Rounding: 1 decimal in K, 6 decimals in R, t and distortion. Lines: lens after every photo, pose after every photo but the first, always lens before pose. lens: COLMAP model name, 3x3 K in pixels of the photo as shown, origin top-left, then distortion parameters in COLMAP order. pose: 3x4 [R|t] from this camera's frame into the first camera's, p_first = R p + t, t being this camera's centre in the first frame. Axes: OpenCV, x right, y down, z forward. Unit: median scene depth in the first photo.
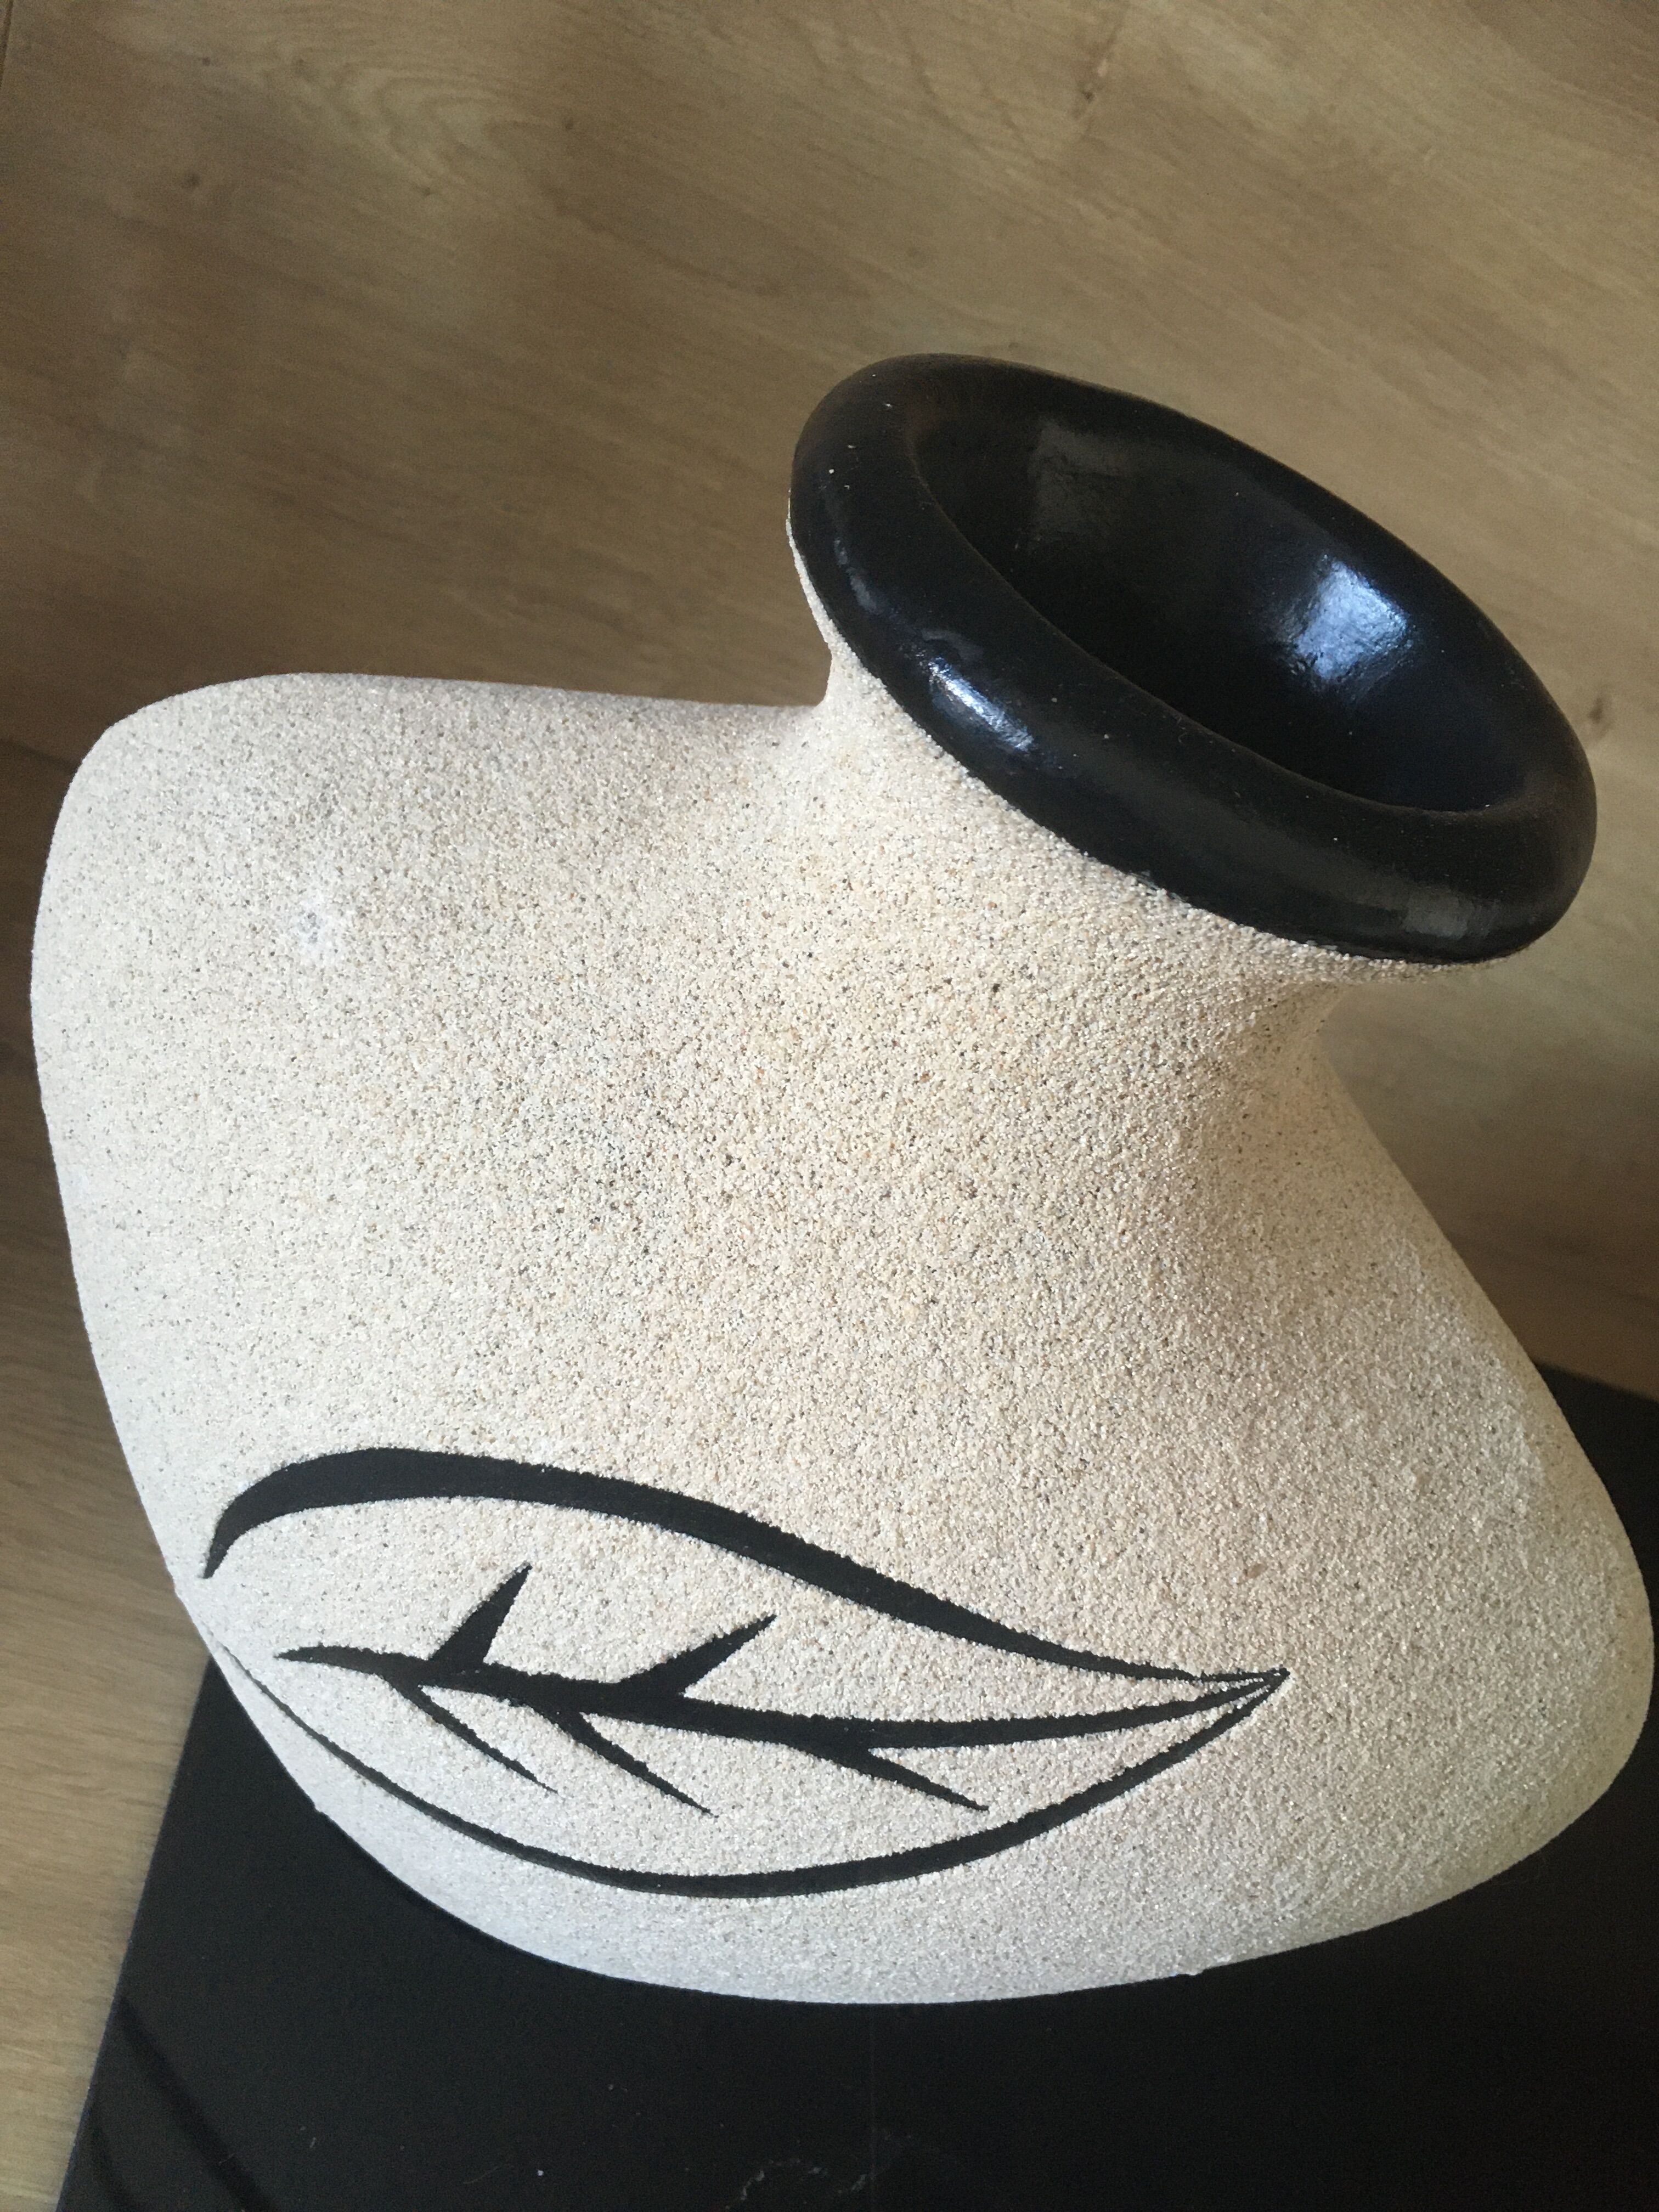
lens RADIAL K [[2047.6, 0, 832.0], [0, 2047.6, 1101.2], [0, 0, 1]] dist [0.016377, -0.019053]
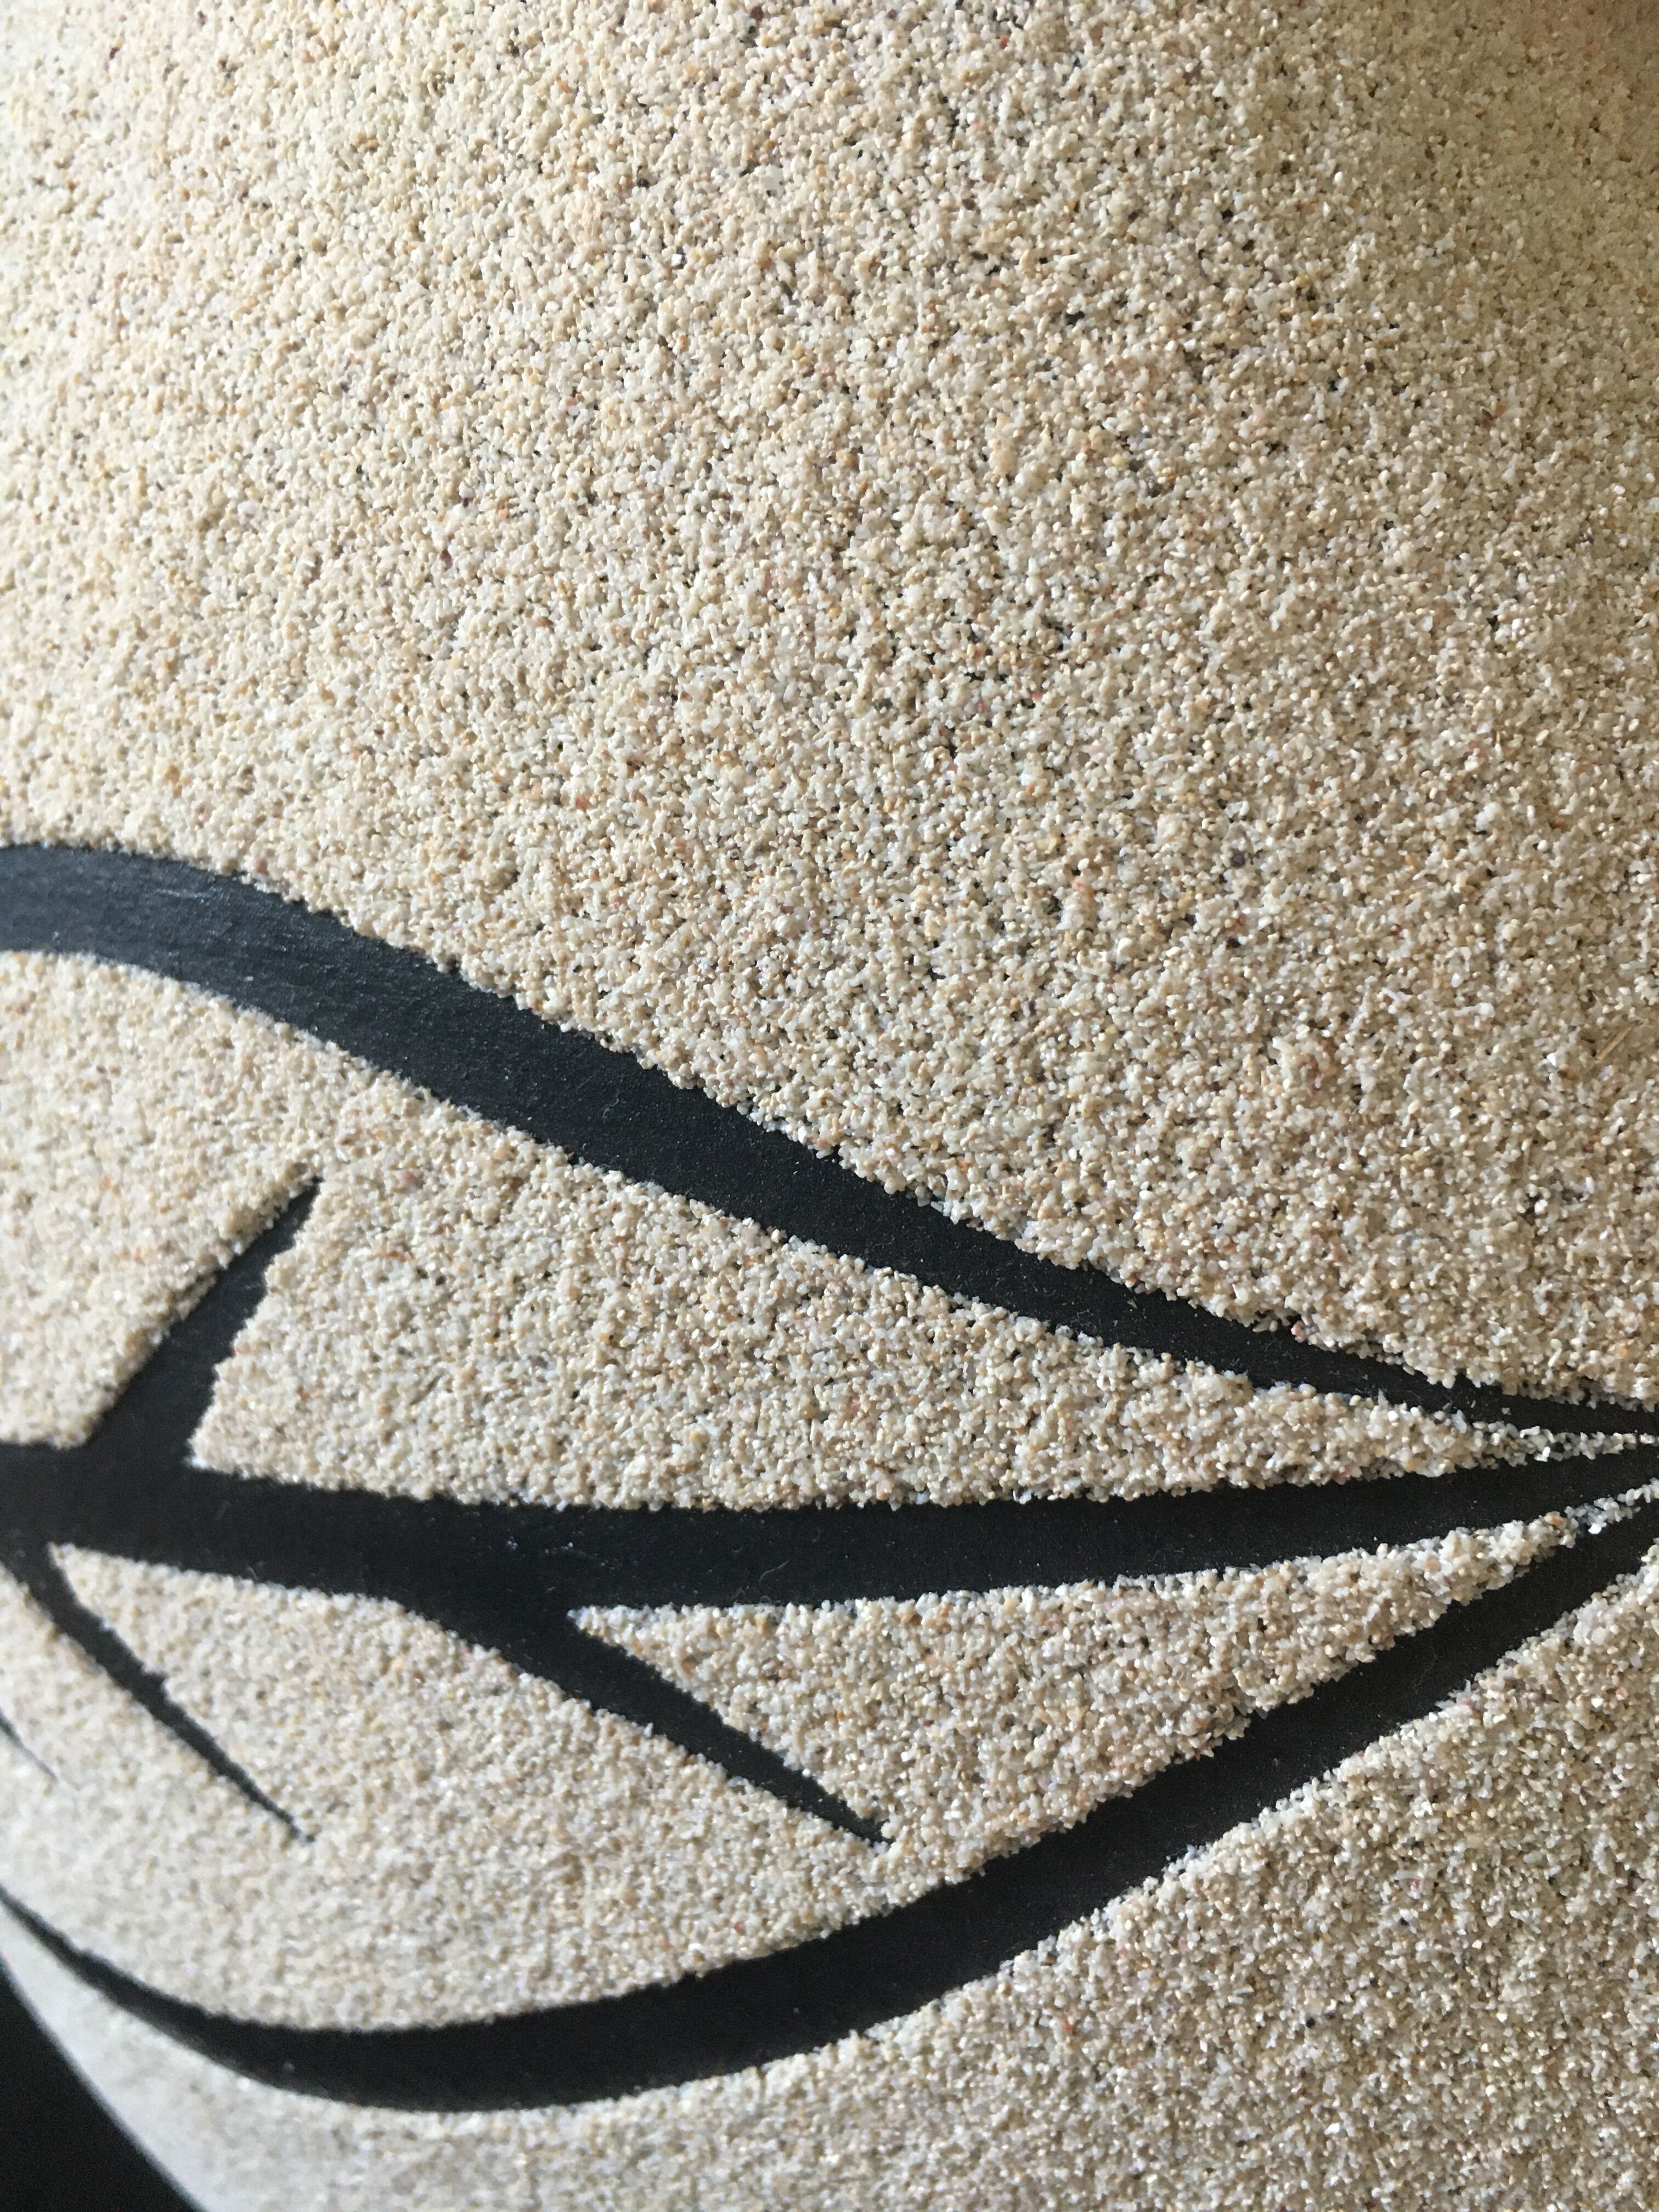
lens RADIAL K [[2047.6, 0, 823.9], [0, 2047.6, 1112.9], [0, 0, 1]] dist [0.016377, -0.019053]
pose [[0.958770, 0.009485, -0.284024, 0.179518], [-0.080099, 0.967941, -0.238063, 0.331210], [0.272660, 0.250998, 0.928793, 0.673505]]
